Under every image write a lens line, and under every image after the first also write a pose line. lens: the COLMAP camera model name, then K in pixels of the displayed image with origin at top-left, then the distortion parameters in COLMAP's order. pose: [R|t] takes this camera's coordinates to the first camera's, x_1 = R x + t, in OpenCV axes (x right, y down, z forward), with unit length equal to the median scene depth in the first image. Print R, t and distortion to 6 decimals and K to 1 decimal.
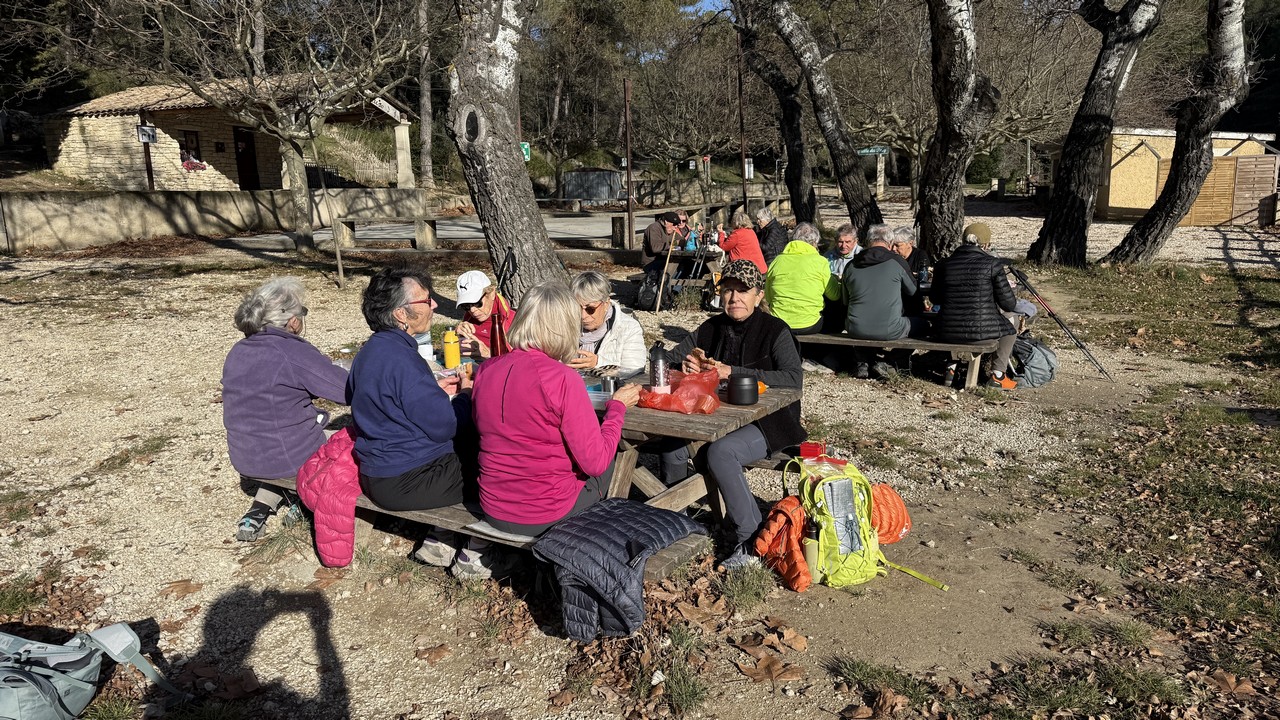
lens RADIAL K [[878.1, 0, 632.4], [0, 878.1, 374.6], [0, 0, 1]] dist [0.059109, -0.084878]
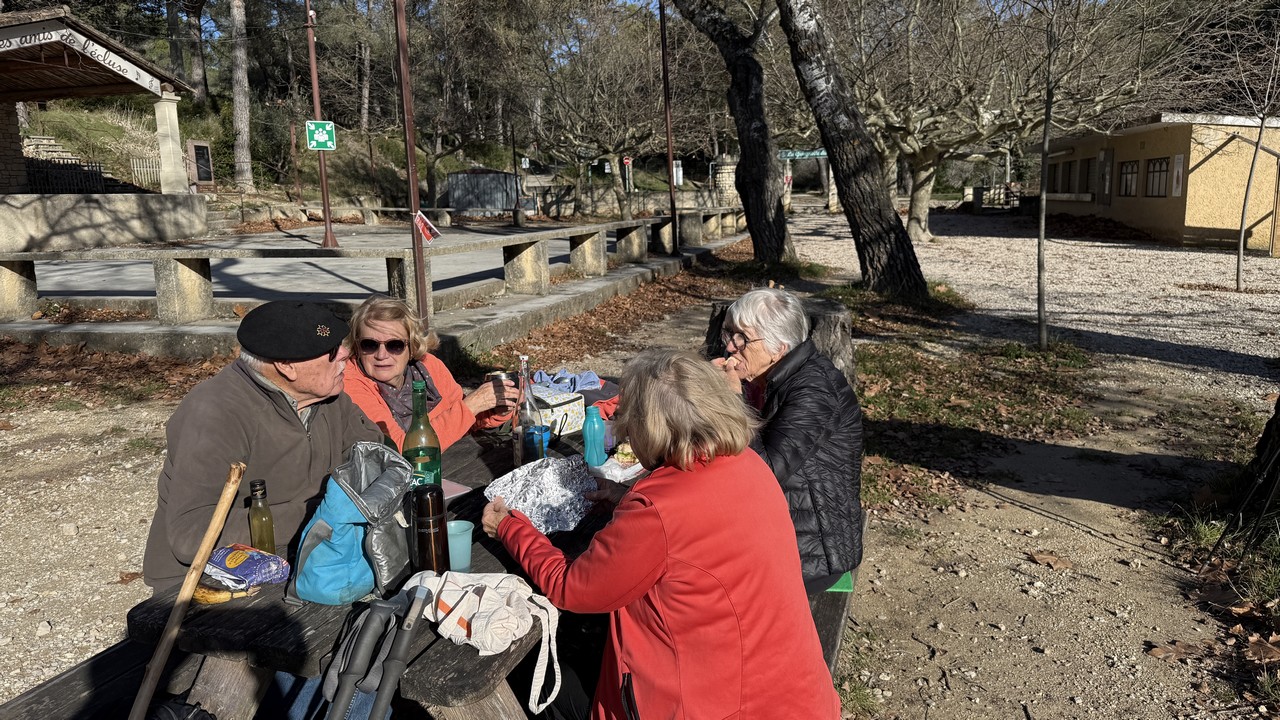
lens RADIAL K [[889.2, 0, 640.0], [0, 889.2, 360.0], [0, 0, 1]] dist [0.026754, -0.035797]
pose [[0.996105, -0.010895, 0.087495, 0.042317], [0.013170, 0.999589, -0.025475, -0.070958], [-0.087181, 0.026528, 0.995839, 0.333903]]
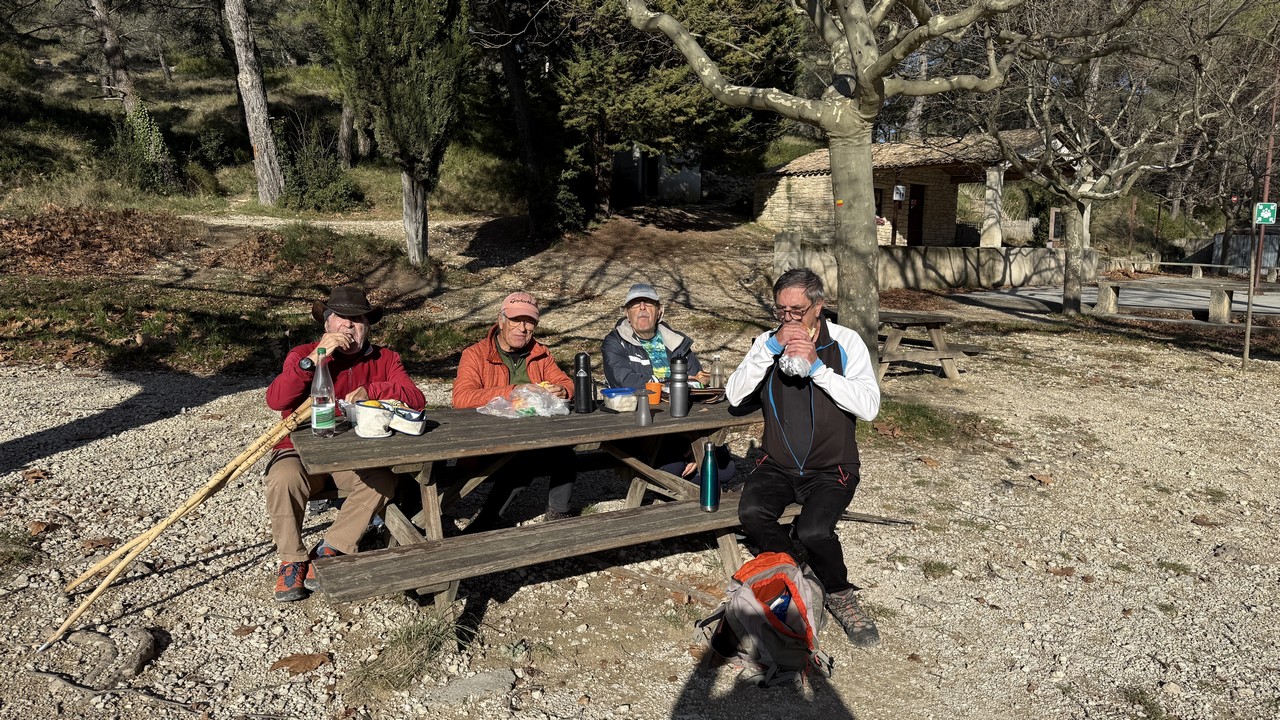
lens RADIAL K [[884.2, 0, 640.0], [0, 884.2, 360.0], [0, 0, 1]] dist [0.094719, -0.162650]
pose [[0.852985, 0.104818, -0.511301, -0.183039], [-0.143428, 0.988986, -0.036531, 0.006946], [0.501841, 0.104496, 0.858625, -0.036132]]
